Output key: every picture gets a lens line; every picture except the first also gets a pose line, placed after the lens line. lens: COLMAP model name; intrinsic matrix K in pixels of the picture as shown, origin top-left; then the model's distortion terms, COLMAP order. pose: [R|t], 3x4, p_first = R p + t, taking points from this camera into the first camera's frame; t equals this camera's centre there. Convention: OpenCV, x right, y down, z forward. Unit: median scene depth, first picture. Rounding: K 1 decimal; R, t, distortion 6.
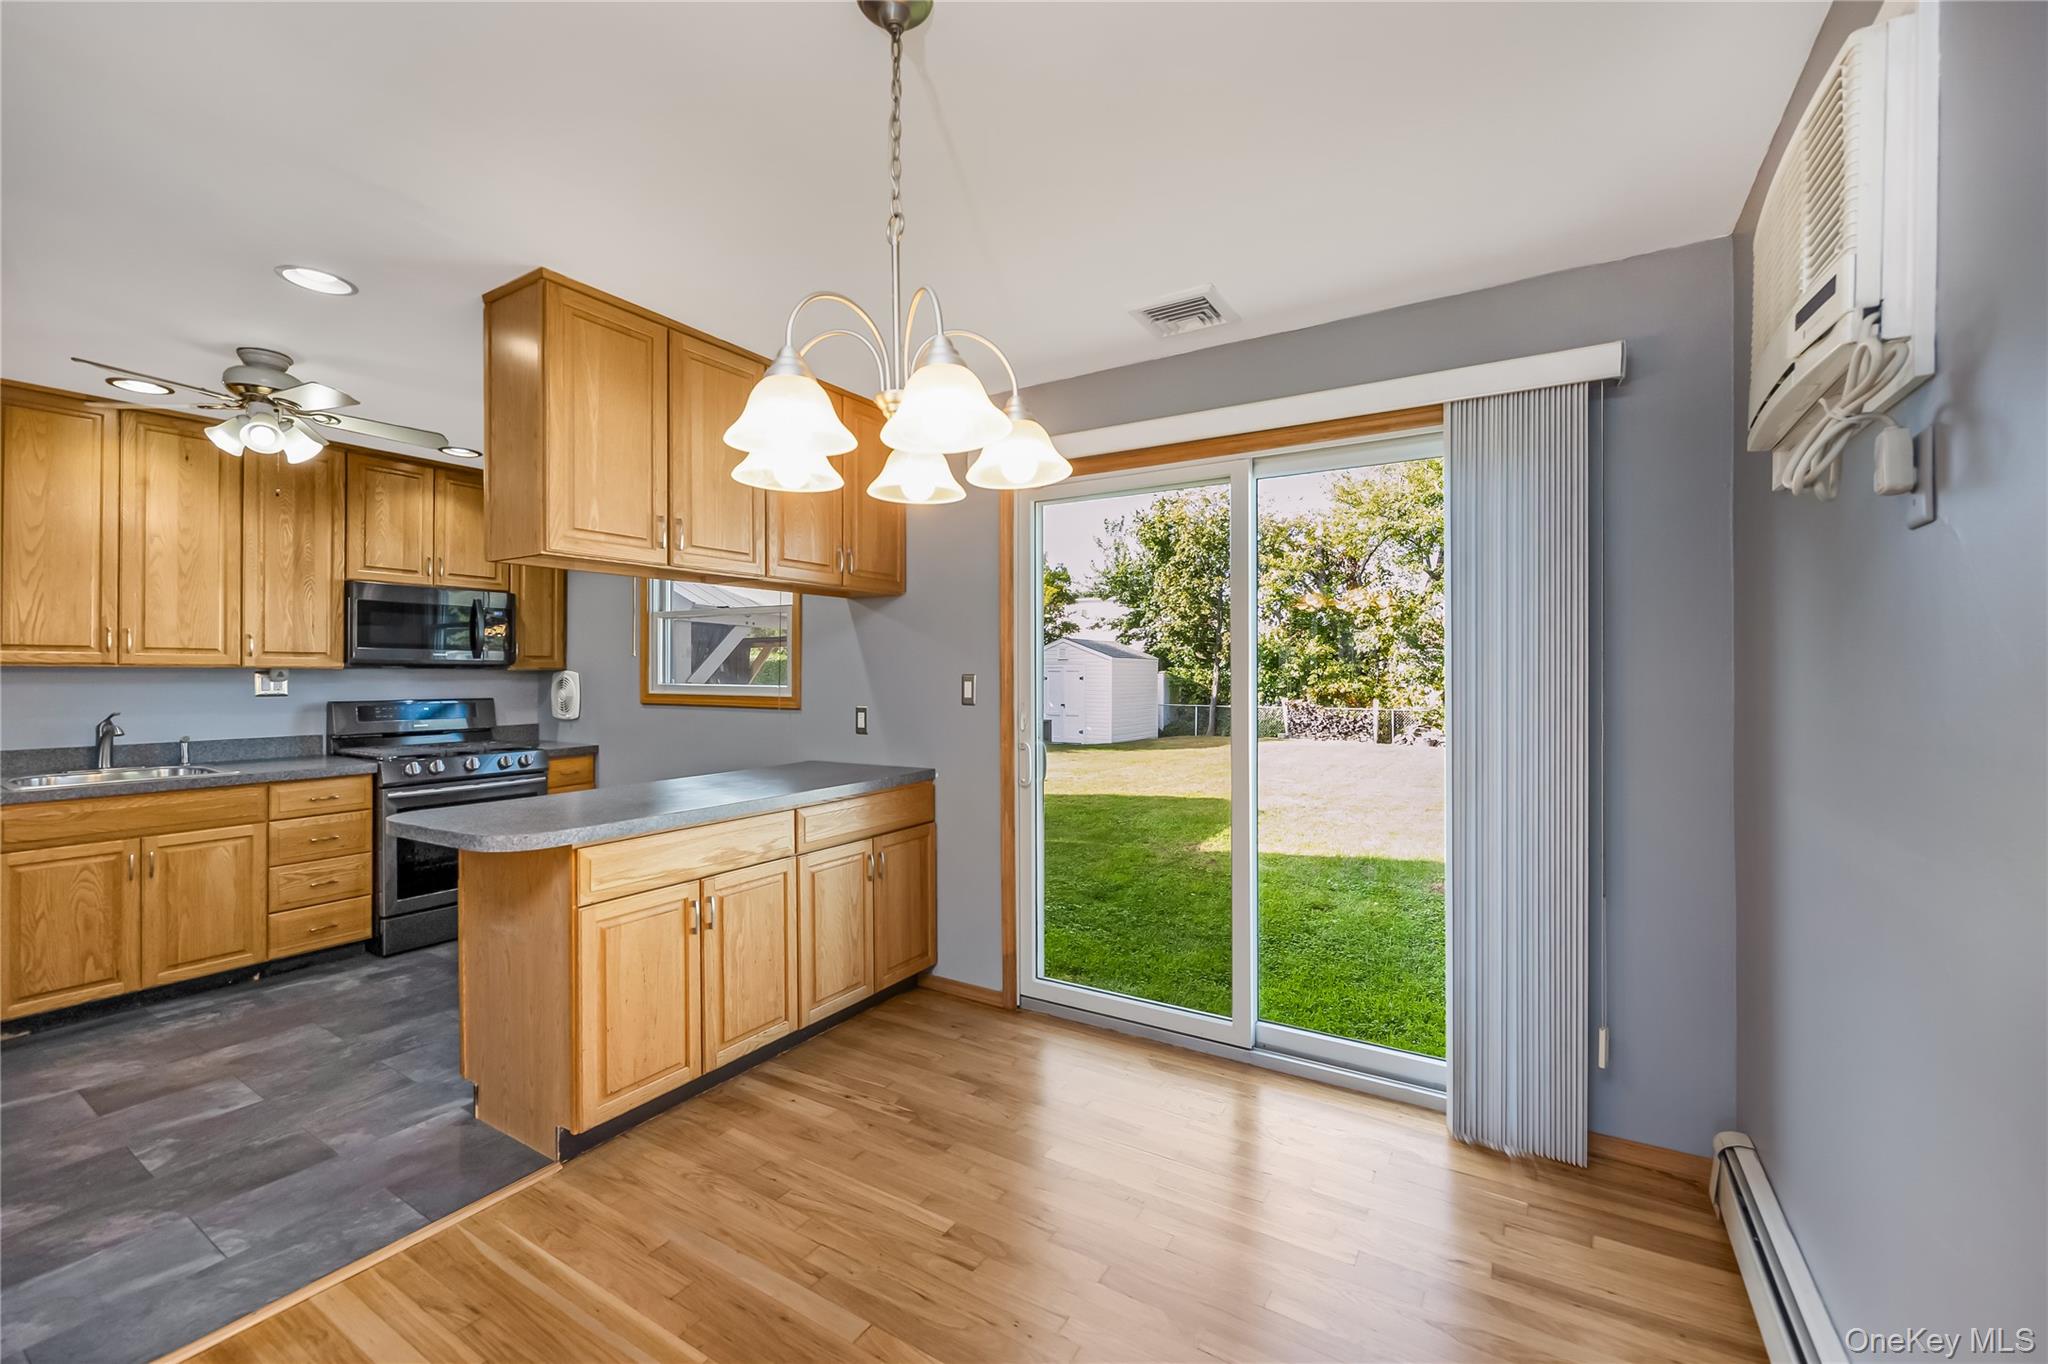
lens RADIAL K [[827.2, 0, 1027.9], [0, 827.2, 671.8], [0, 0, 1]] dist [0.000651, 0.000109]
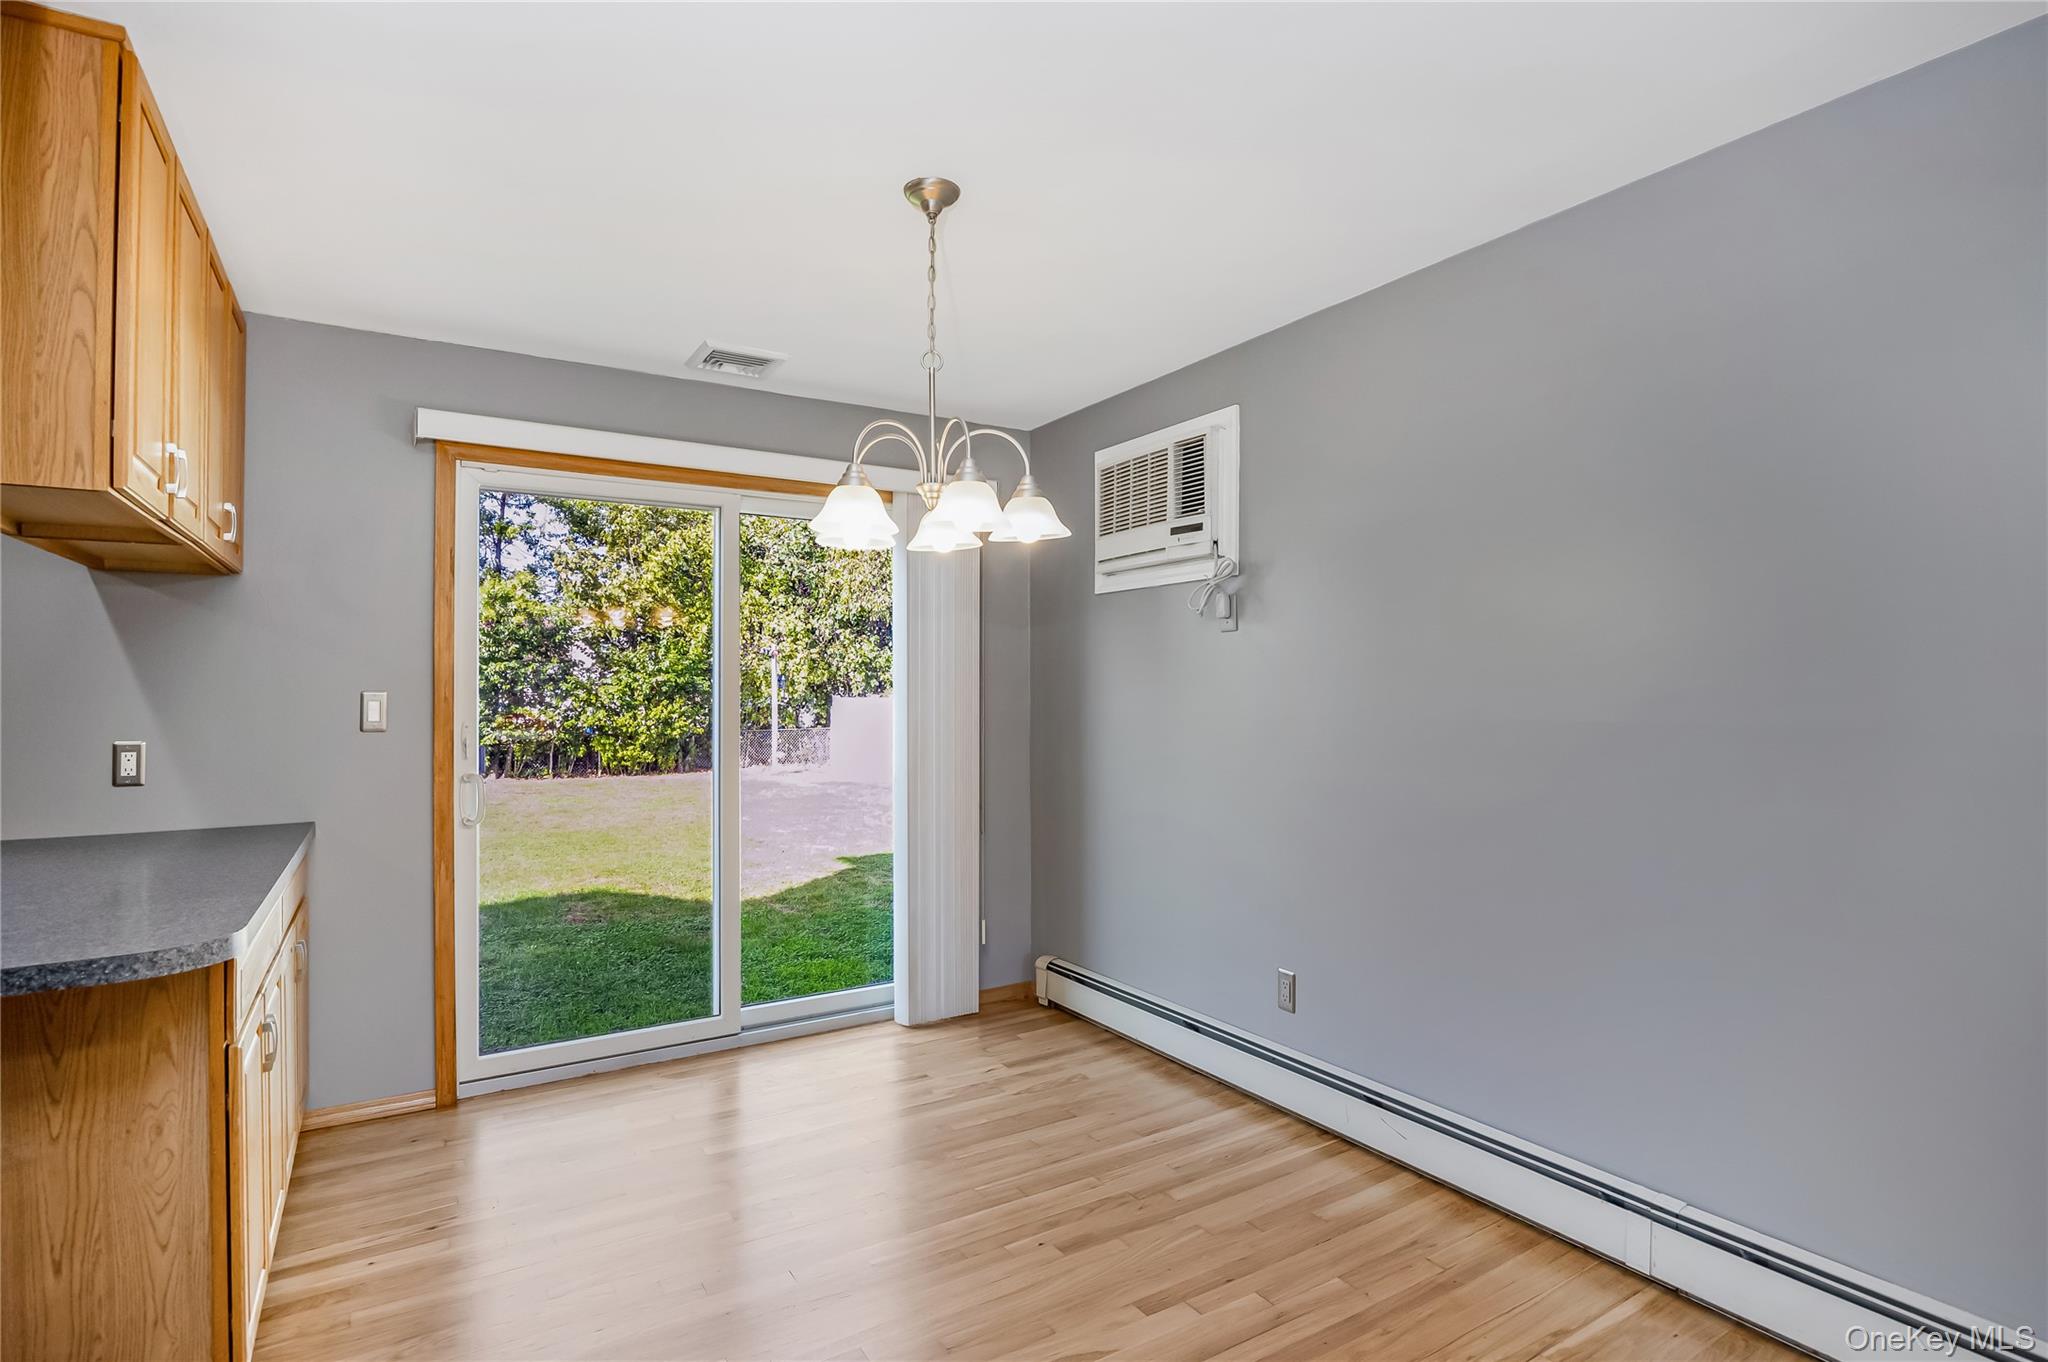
lens RADIAL K [[1016.4, 0, 1029.0], [0, 1016.4, 679.9], [0, 0, 1]] dist [-0.015743, -0.000616]
pose [[0.443731, 0.013347, 0.896060, -0.981949], [0.000589, 0.999885, -0.015185, 0.010987], [-0.896160, 0.007266, 0.443672, 0.077069]]
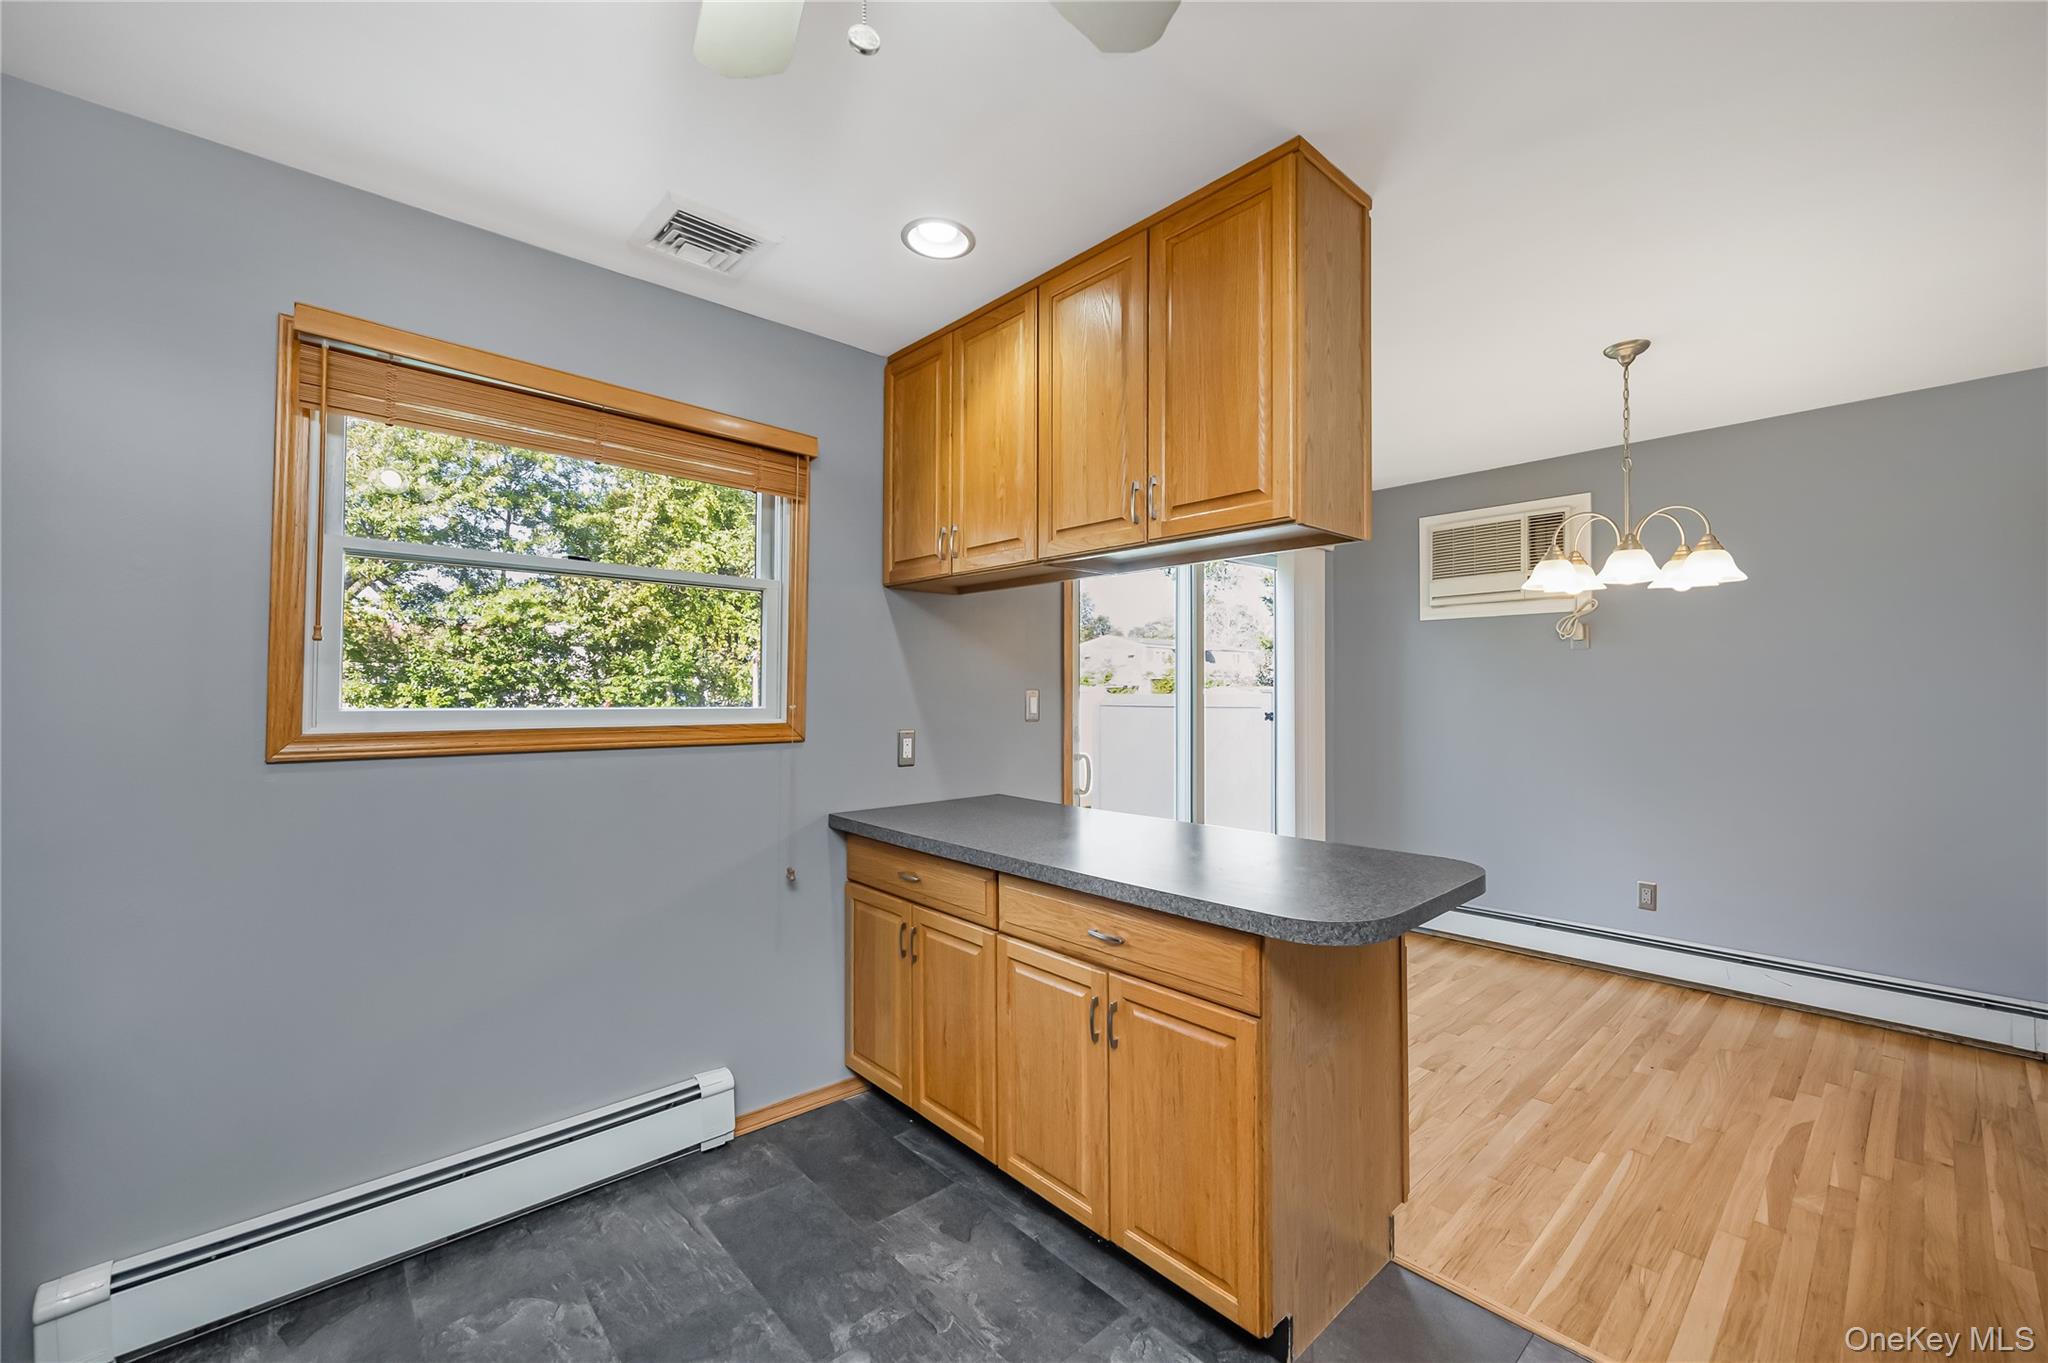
lens RADIAL K [[822.6, 0, 1024.0], [0, 822.6, 681.5], [0, 0, 1]] dist [-0.002686, -0.000304]
pose [[0.278727, 0.016807, 0.960223, -1.525852], [-0.001247, 0.999852, -0.017138, 0.016162], [-0.960369, 0.003579, 0.278707, 1.151476]]
